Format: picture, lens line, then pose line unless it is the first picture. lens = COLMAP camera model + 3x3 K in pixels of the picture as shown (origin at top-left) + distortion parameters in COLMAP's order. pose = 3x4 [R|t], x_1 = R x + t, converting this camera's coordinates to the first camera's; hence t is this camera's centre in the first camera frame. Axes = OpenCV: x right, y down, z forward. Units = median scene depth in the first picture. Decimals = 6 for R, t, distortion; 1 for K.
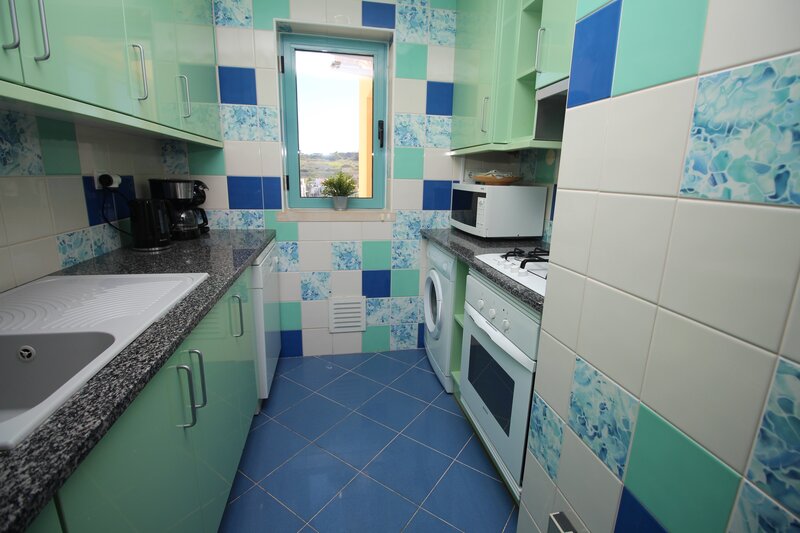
lens RADIAL K [[368.3, 0, 399.1], [0, 368.3, 262.5], [0, 0, 1]] dist [-0.002612, -0.011763]
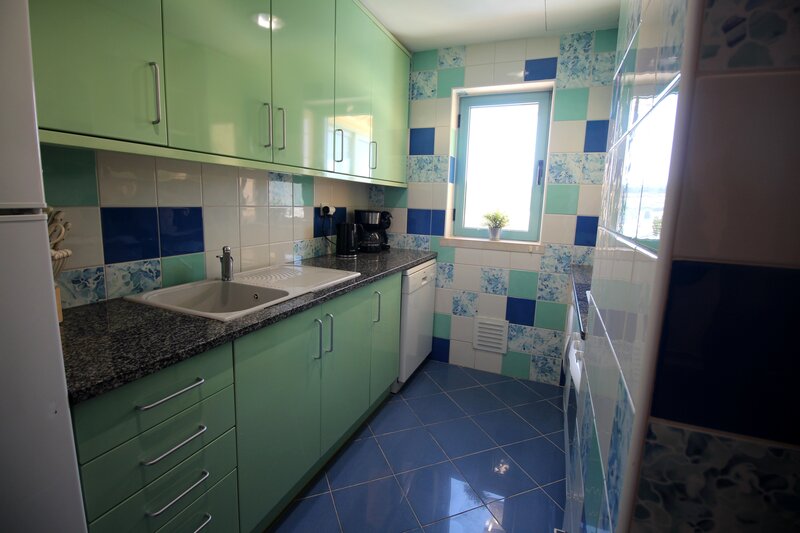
lens RADIAL K [[368.3, 0, 399.4], [0, 368.3, 262.6], [0, 0, 1]] dist [-0.002612, -0.011763]
pose [[0.830180, 0.096243, -0.549126, 0.225887], [-0.143280, 0.988734, -0.043322, 0.015812], [0.538770, 0.114643, 0.834616, -0.085577]]
